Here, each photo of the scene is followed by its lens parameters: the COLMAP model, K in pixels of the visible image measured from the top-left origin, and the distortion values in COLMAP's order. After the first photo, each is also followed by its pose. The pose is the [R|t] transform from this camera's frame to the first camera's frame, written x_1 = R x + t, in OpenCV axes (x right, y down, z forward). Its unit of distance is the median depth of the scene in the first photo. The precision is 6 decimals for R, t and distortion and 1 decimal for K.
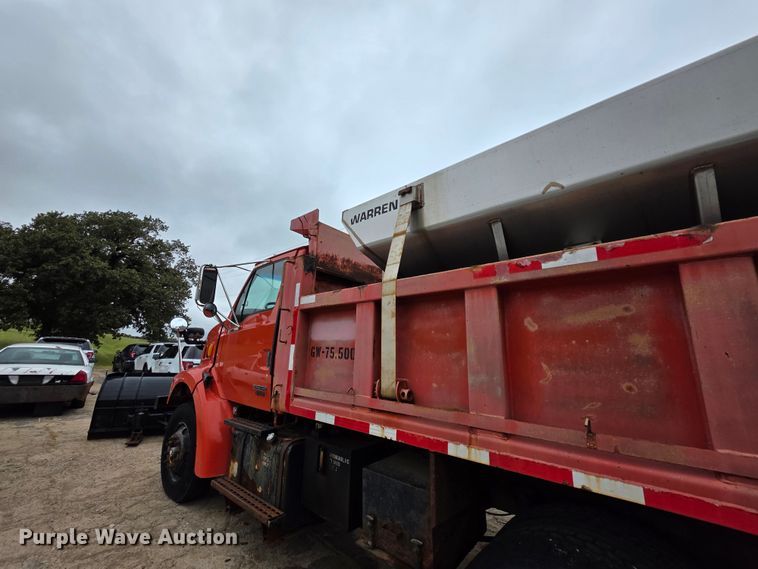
lens RADIAL K [[301.8, 0, 377.1], [0, 301.8, 285.0], [0, 0, 1]] dist [0.001553, -0.000189]
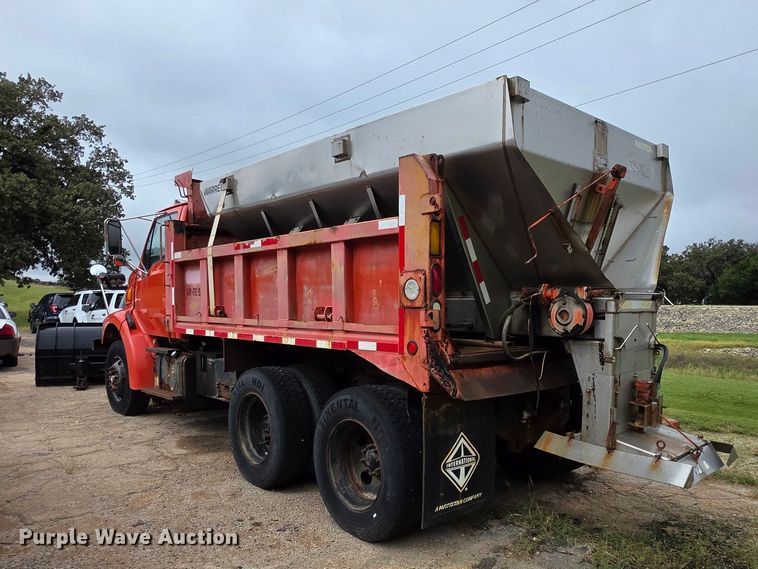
lens RADIAL K [[565.1, 0, 435.1], [0, 565.1, 328.3], [0, 0, 1]] dist [0.003566, -0.004183]
pose [[0.997317, -0.021897, -0.069852, 0.778198], [0.039835, 0.962900, 0.266901, -0.190176], [0.061416, -0.268967, 0.961189, -1.049574]]
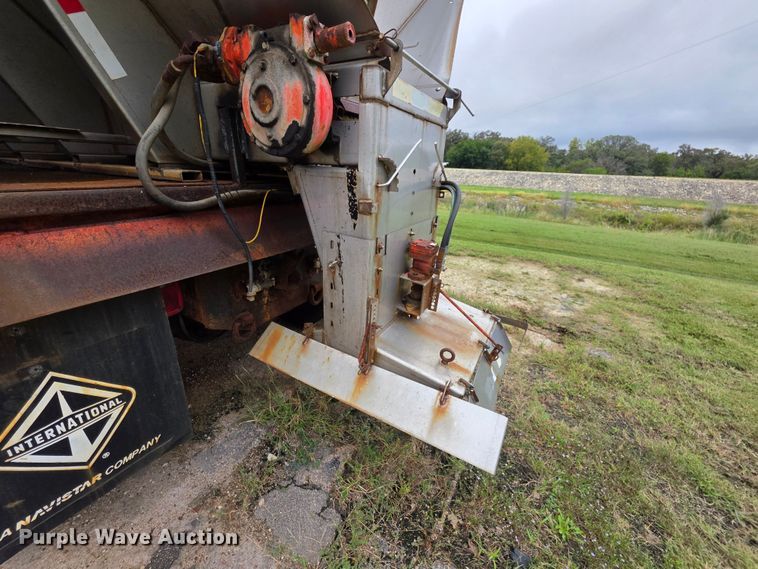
lens RADIAL K [[304.4, 0, 377.7], [0, 304.4, 284.8], [0, 0, 1]] dist [0.002288, -0.000602]
pose [[0.981165, -0.062987, 0.182614, 0.987190], [-0.052389, 0.823150, 0.565402, 0.066177], [-0.185931, -0.564319, 0.804346, -0.279123]]
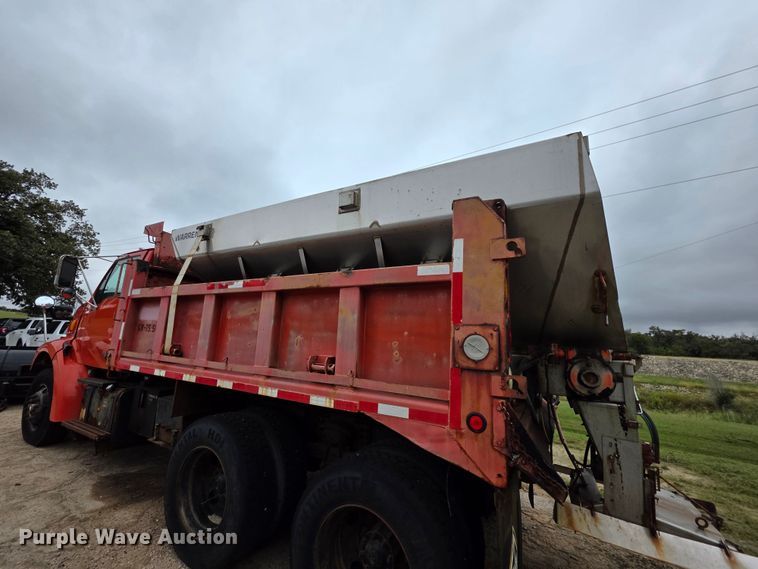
lens RADIAL K [[304.4, 0, 377.7], [0, 304.4, 284.8], [0, 0, 1]] dist [0.002288, -0.000602]
pose [[0.978271, 0.055492, 0.199768, 0.424414], [-0.066272, 0.996662, 0.047680, -0.091366], [-0.196455, -0.059883, 0.978682, -0.458219]]
